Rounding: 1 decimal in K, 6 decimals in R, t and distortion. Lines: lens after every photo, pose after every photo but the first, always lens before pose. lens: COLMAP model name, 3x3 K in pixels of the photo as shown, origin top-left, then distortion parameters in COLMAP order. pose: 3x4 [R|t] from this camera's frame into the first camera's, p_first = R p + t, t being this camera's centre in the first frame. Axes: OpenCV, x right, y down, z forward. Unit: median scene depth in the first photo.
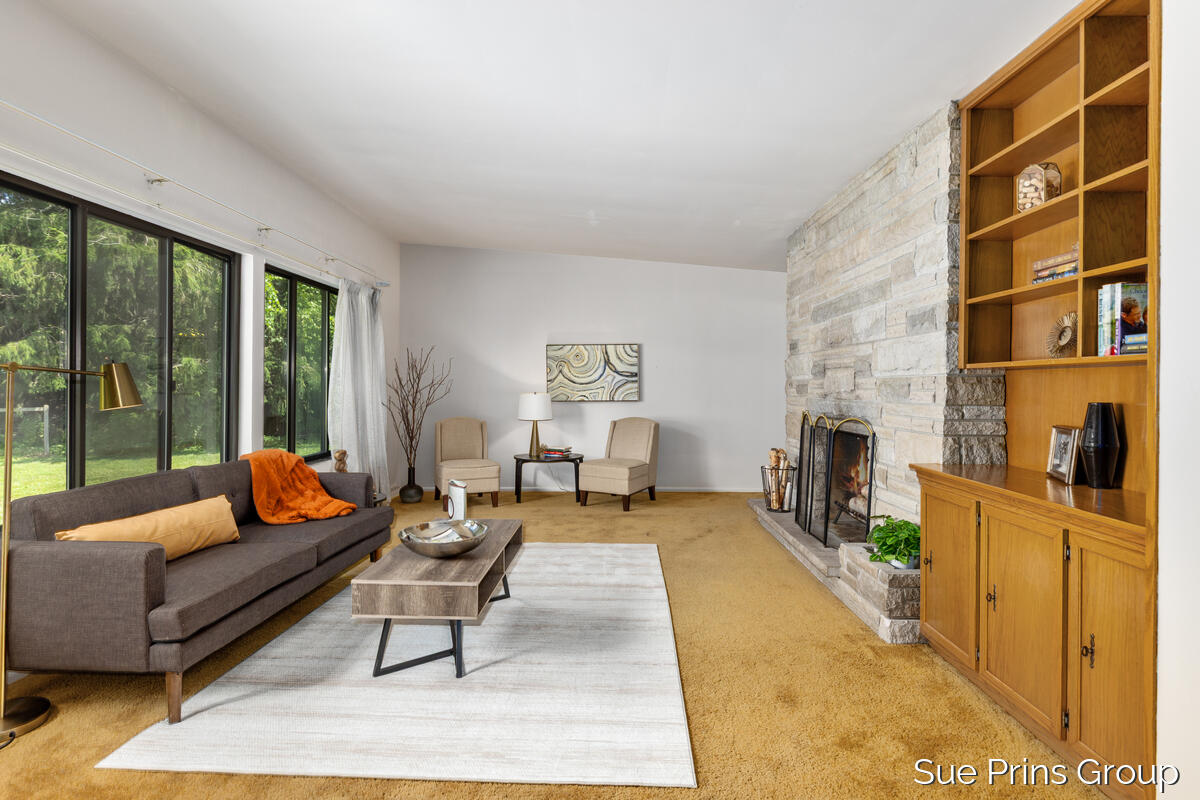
lens RADIAL K [[623.0, 0, 605.3], [0, 623.0, 387.5], [0, 0, 1]] dist [-0.002395, -0.000549]
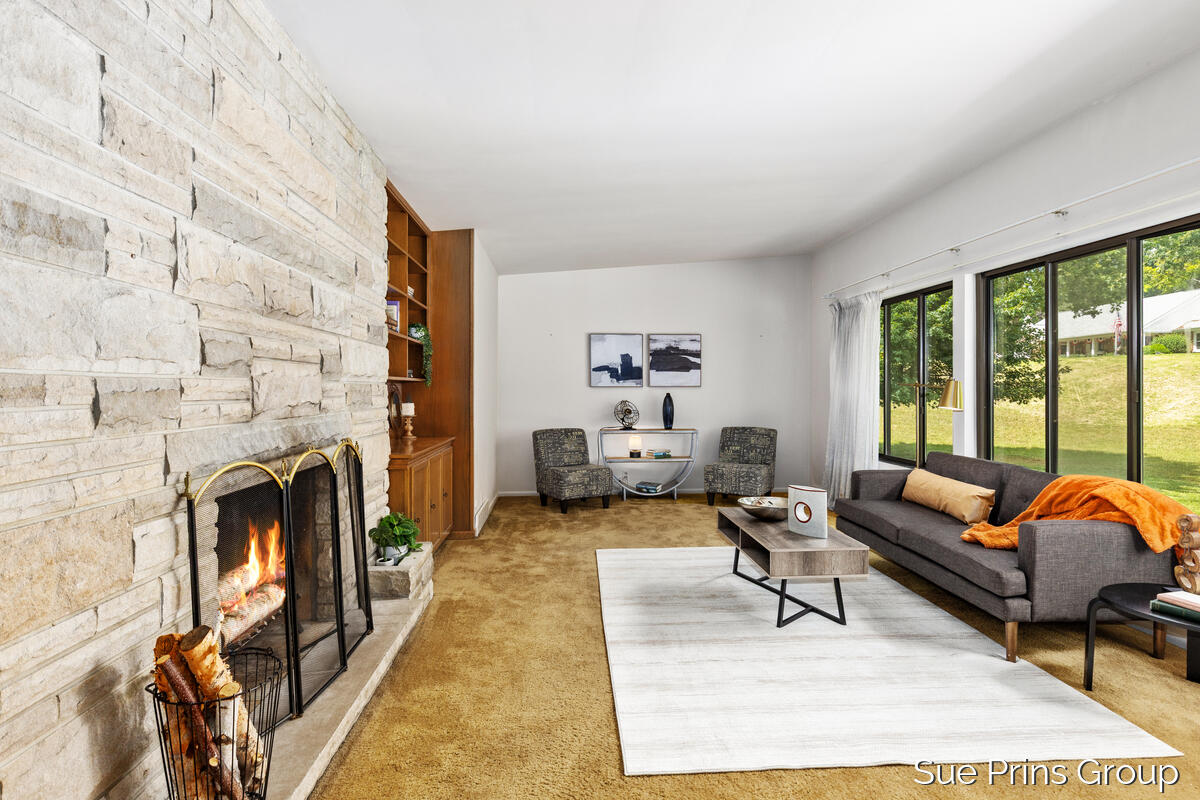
lens RADIAL K [[623.0, 0, 605.3], [0, 623.0, 387.5], [0, 0, 1]] dist [-0.002395, -0.000549]
pose [[-0.994317, 0.000409, -0.106460, 0.184855], [0.000523, 0.999999, -0.001044, -0.008137], [0.106460, -0.001093, -0.994316, 1.812612]]
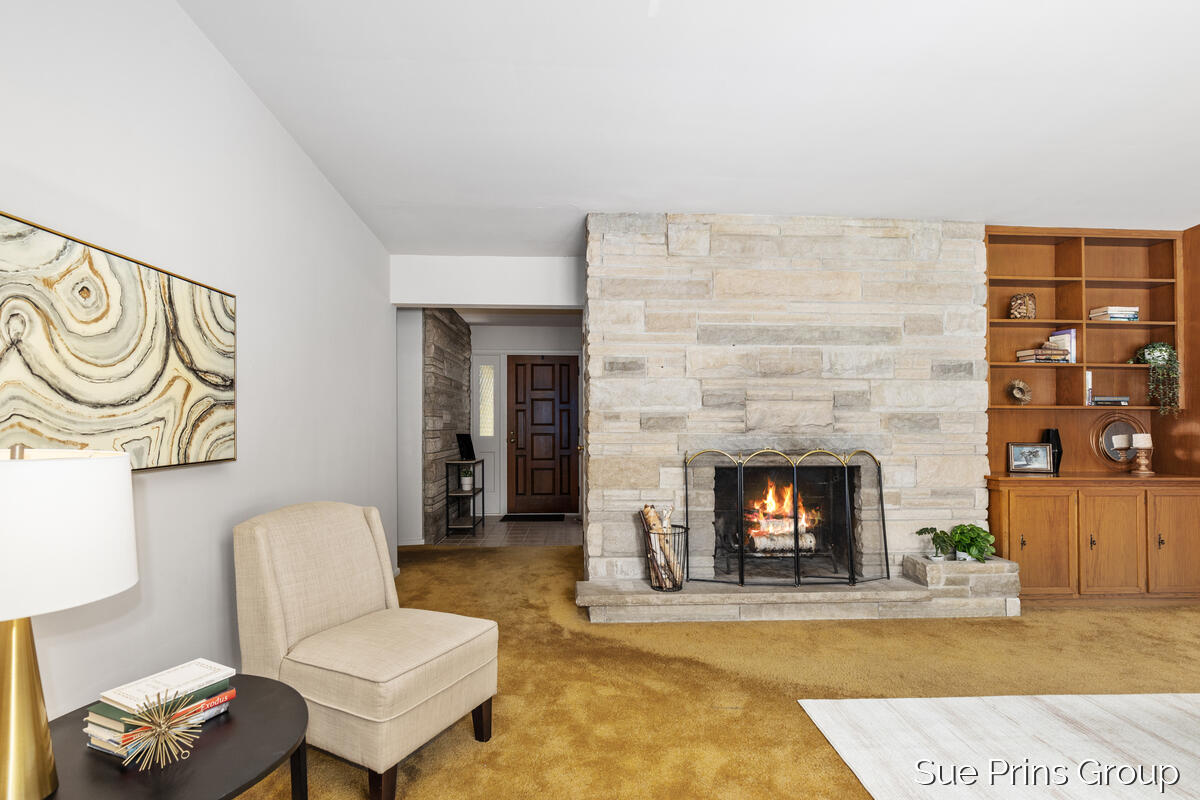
lens RADIAL K [[574.0, 0, 600.3], [0, 574.0, 409.3], [0, 0, 1]] dist [-0.000363, -0.000206]
pose [[-0.080680, 0.019219, 0.996555, -0.542183], [-0.001263, 0.999811, -0.019384, -0.000351], [-0.996739, -0.002822, -0.080641, 1.568869]]
